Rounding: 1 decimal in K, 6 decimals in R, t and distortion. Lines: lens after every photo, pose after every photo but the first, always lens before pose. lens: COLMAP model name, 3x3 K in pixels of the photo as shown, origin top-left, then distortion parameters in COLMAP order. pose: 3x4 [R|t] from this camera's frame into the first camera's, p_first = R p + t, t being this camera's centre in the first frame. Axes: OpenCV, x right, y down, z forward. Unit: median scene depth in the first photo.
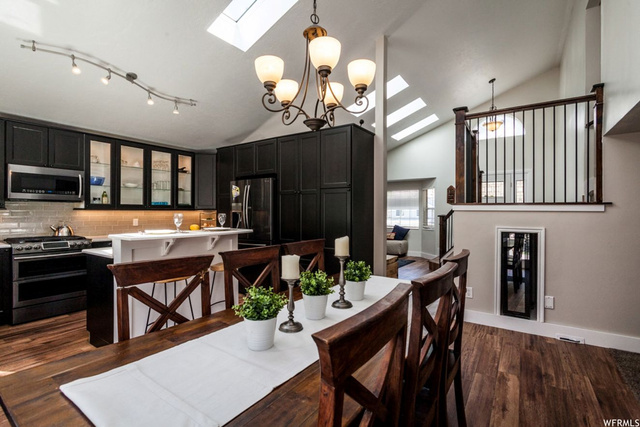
lens RADIAL K [[301.2, 0, 320.0], [0, 301.2, 213.5], [0, 0, 1]] dist [0.000175, 0.000674]
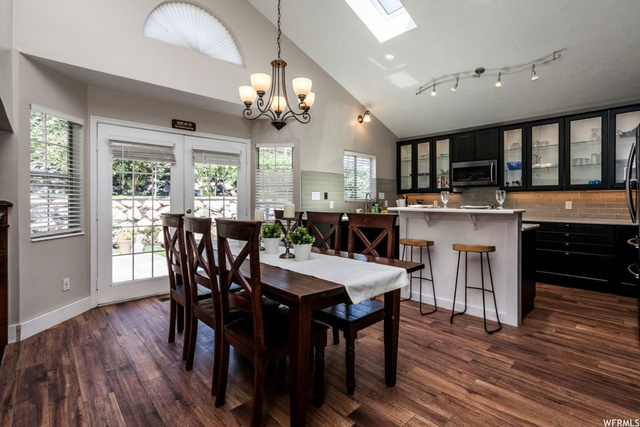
lens RADIAL K [[309.8, 0, 319.0], [0, 309.8, 201.7], [0, 0, 1]] dist [0.000534, 0.000123]
pose [[-0.223313, 0.001474, -0.974746, 0.528078], [-0.007239, 0.999969, 0.003171, 0.025005], [0.974720, 0.007765, -0.223295, 0.568732]]
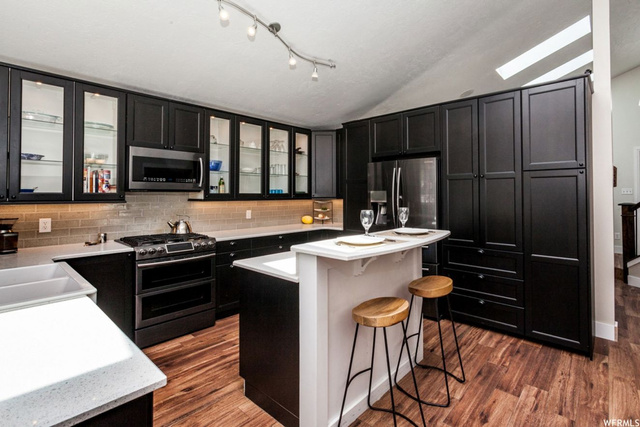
lens RADIAL K [[309.3, 0, 328.7], [0, 309.3, 191.5], [0, 0, 1]] dist [-0.000751, 0.000704]
pose [[0.990439, -0.006364, -0.137804, -0.321425], [0.003905, 0.999828, -0.018109, -0.021453], [0.137895, 0.017398, 0.990294, 0.210022]]
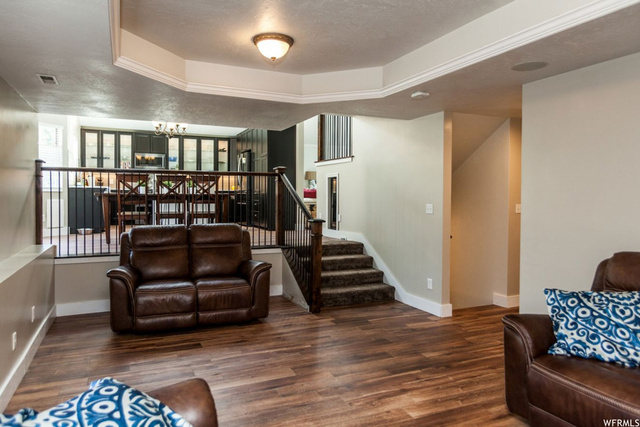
lens RADIAL K [[421.3, 0, 320.0], [0, 421.3, 213.5], [0, 0, 1]] dist [-0.000801, -0.000526]
pose [[0.861506, 0.017669, -0.507440, 1.351927], [-0.003325, 0.999569, 0.029160, 0.147206], [0.507736, -0.023434, 0.861194, -0.768895]]
